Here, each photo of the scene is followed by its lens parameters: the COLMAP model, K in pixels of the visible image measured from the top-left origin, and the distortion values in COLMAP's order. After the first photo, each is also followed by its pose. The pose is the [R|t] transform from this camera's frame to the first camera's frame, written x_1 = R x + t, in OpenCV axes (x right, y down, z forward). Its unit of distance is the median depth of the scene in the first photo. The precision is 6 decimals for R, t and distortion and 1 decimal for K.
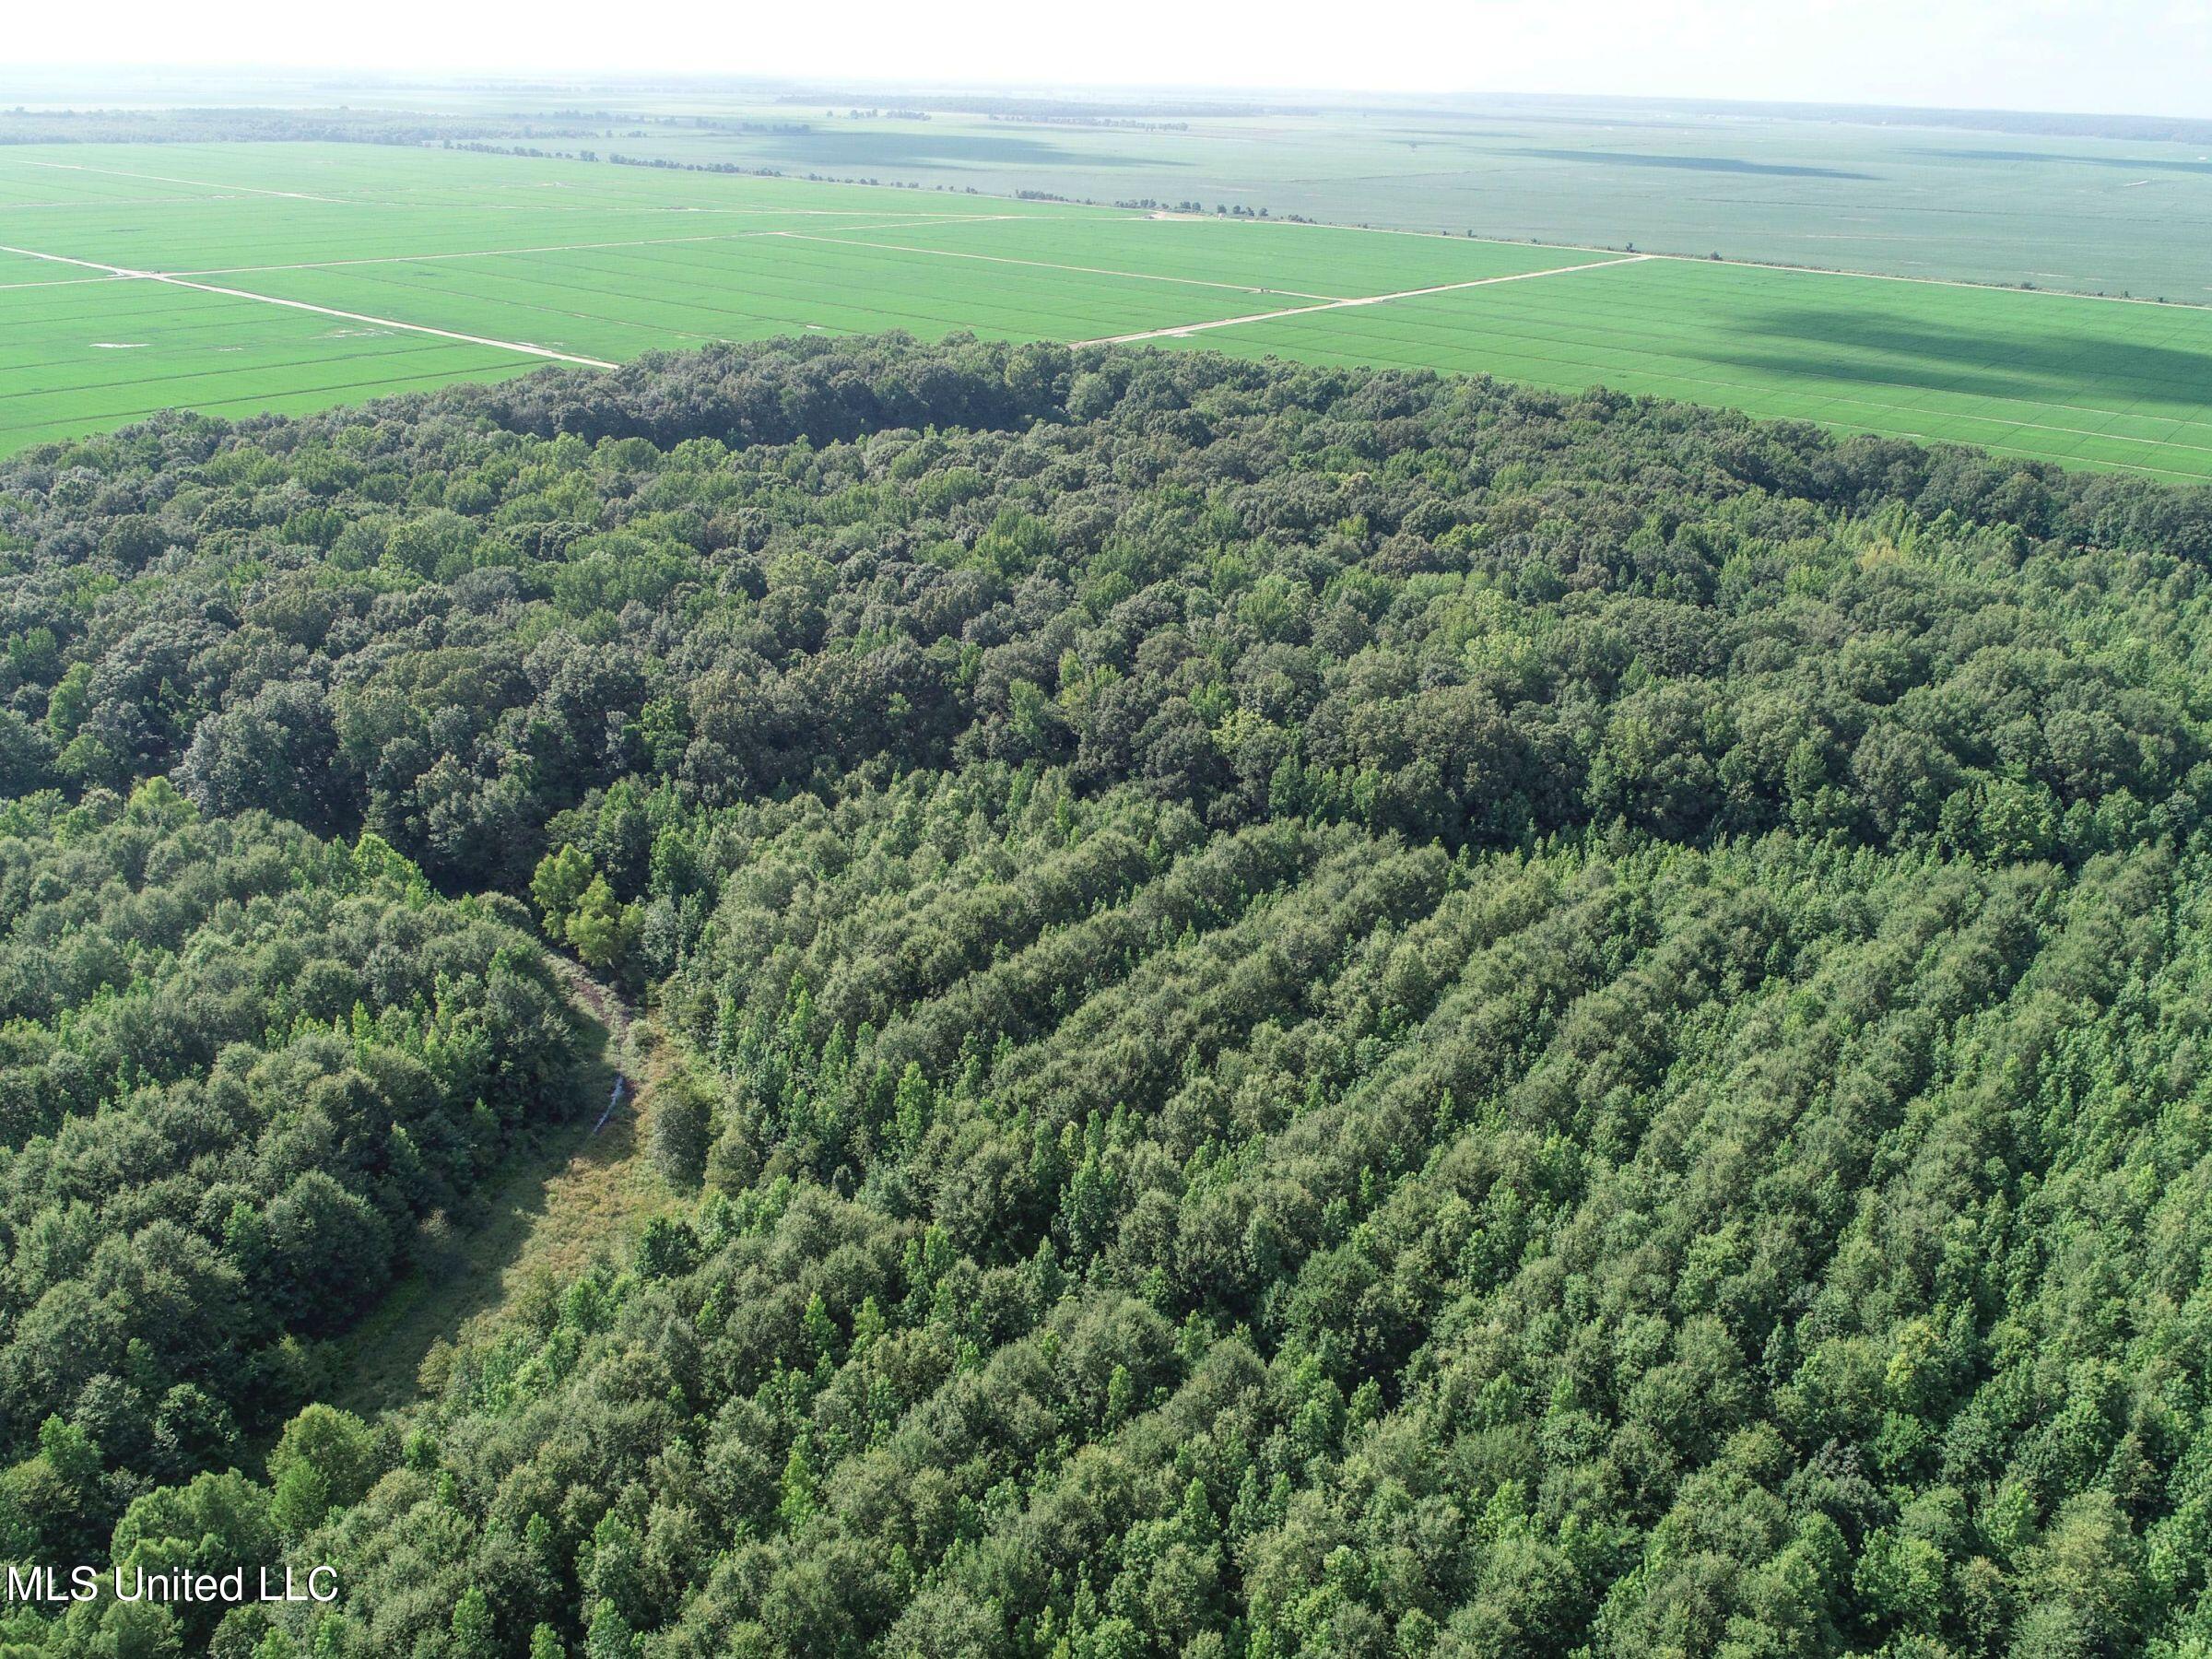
lens RADIAL K [[1644.6, 0, 1121.8], [0, 1644.6, 826.6], [0, 0, 1]] dist [-0.001906, -0.001158]
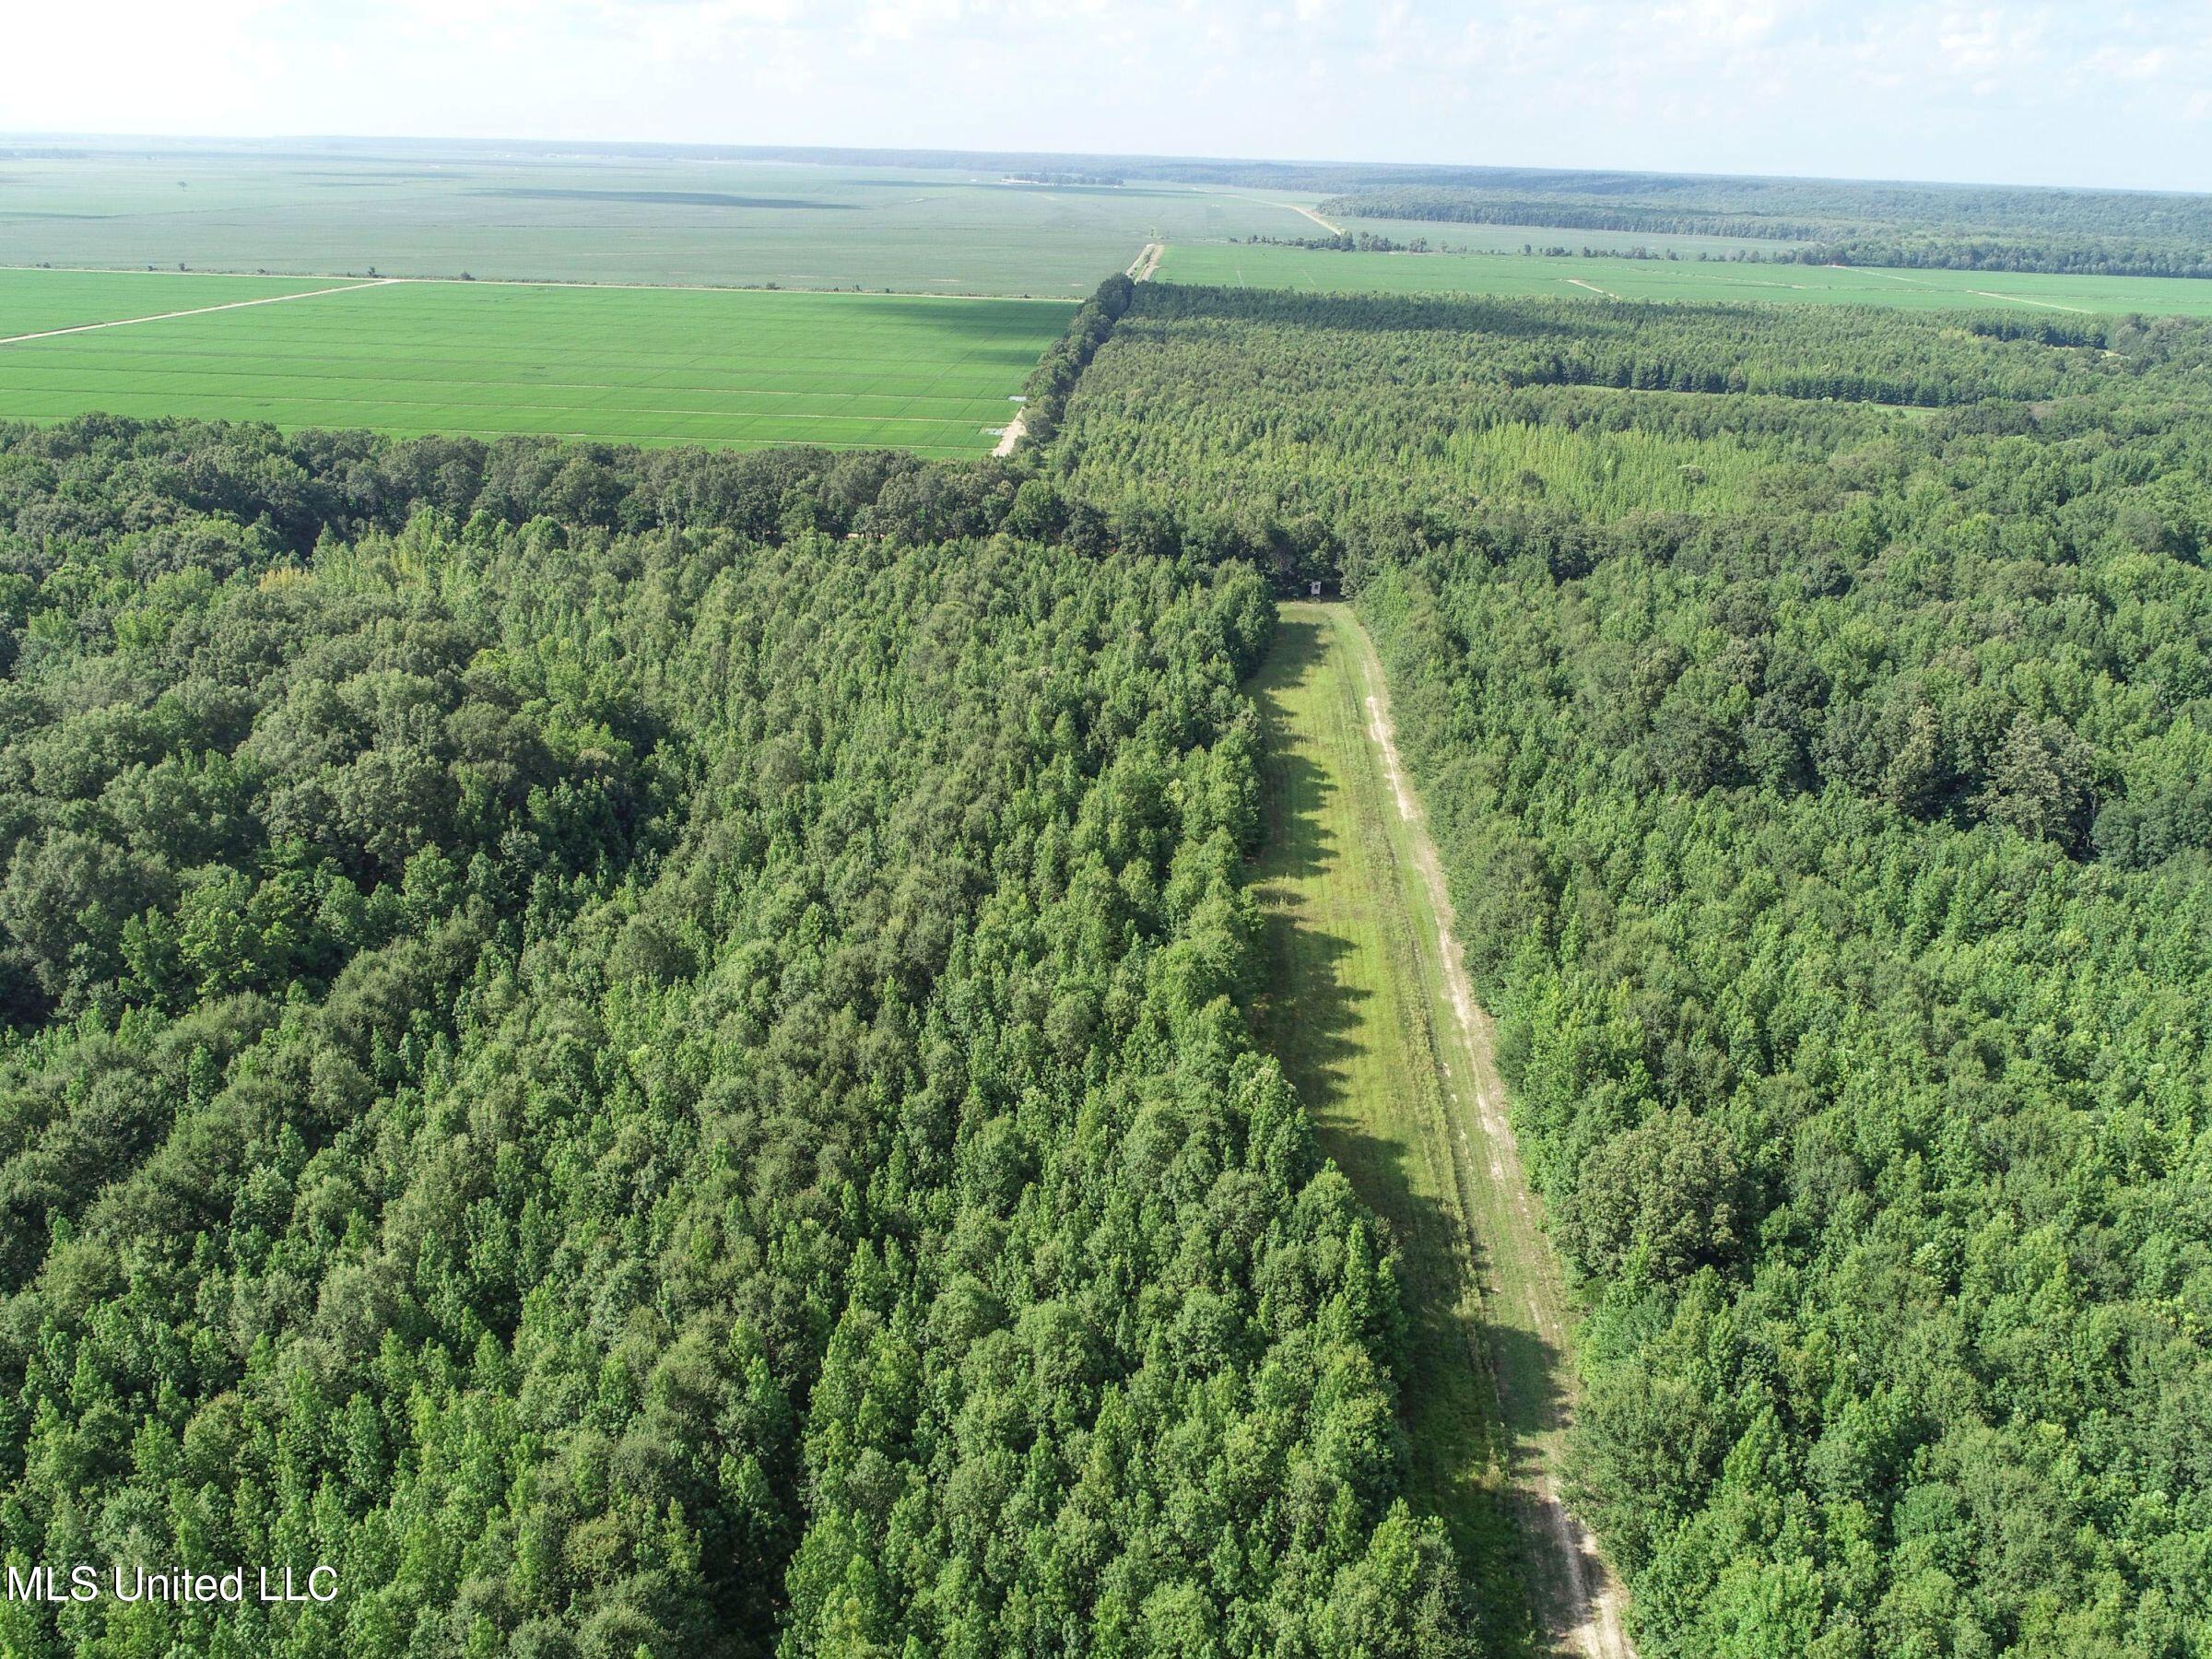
lens RADIAL K [[1663.5, 0, 1107.5], [0, 1663.5, 826.5], [0, 0, 1]] dist [-0.000120, -0.002684]
pose [[0.821817, -0.224580, 0.523623, 0.394088], [0.238617, 0.970221, 0.041619, 0.009434], [-0.517377, 0.090742, 0.850933, 0.164412]]
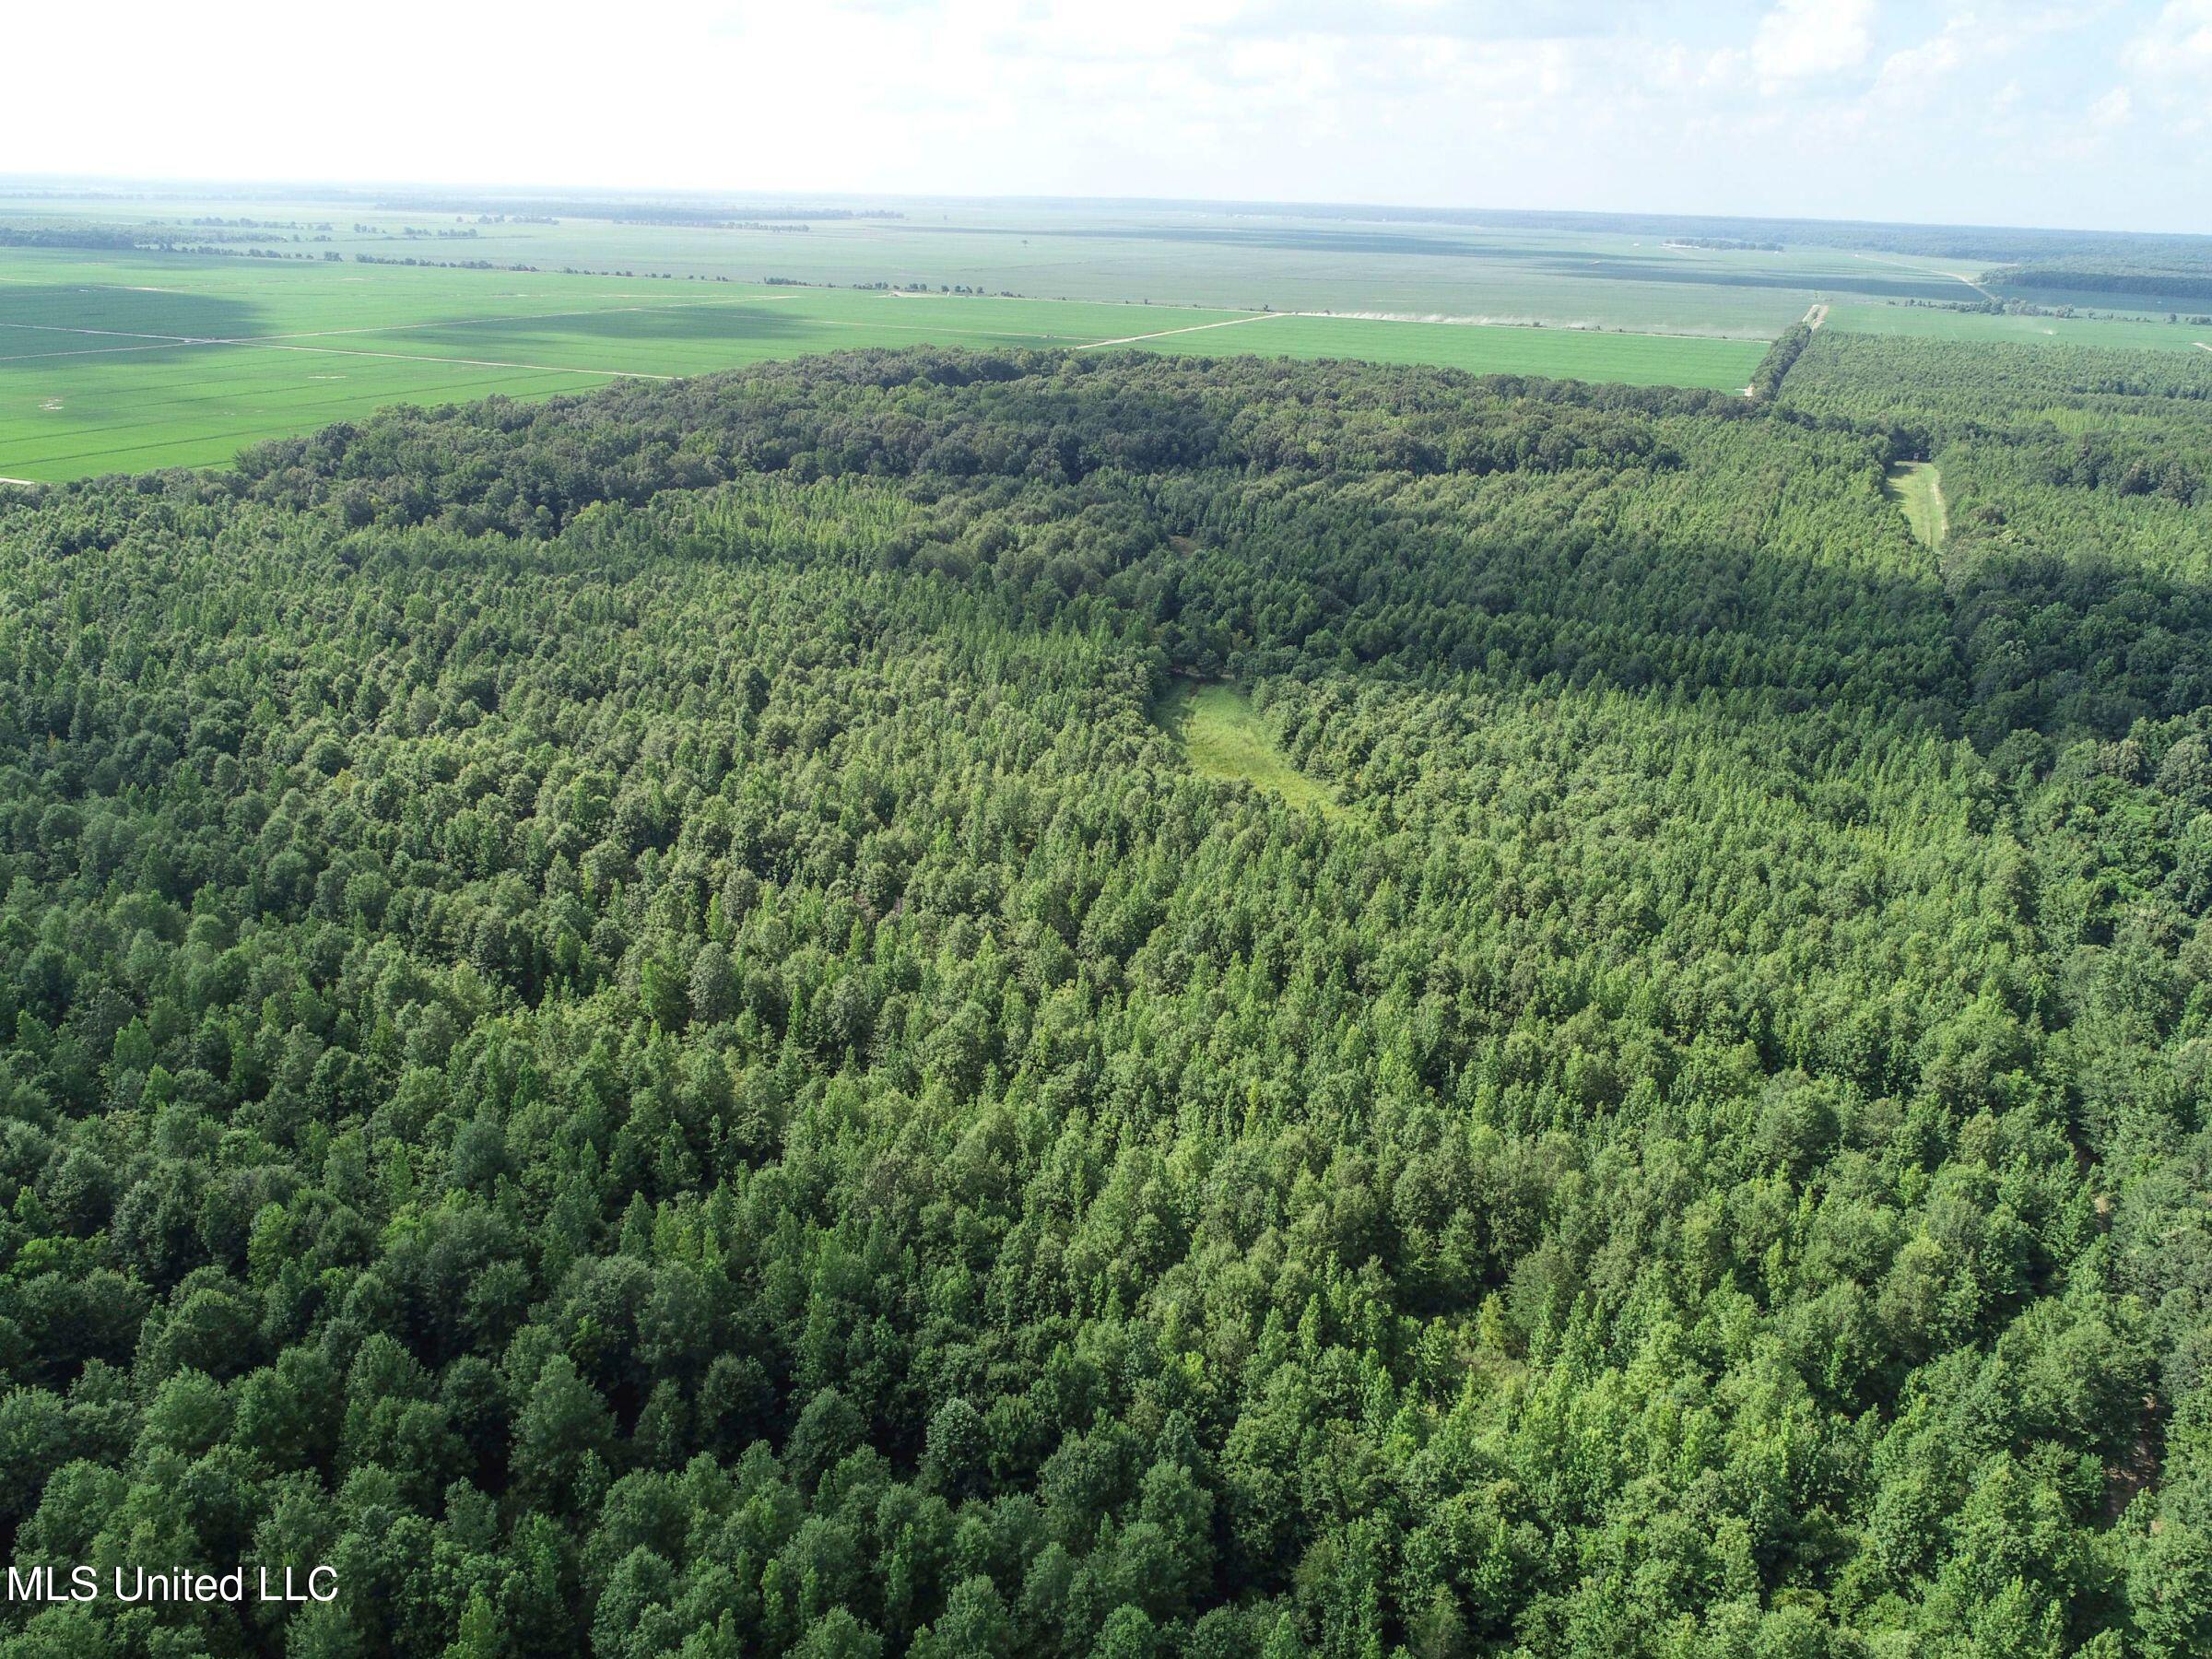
lens RADIAL K [[1663.5, 0, 1107.5], [0, 1663.5, 826.5], [0, 0, 1]] dist [-0.000120, -0.002684]
pose [[0.967472, -0.092739, 0.235364, -0.769768], [0.106246, 0.993305, -0.045343, 0.518139], [-0.229584, 0.068874, 0.970849, -1.176564]]
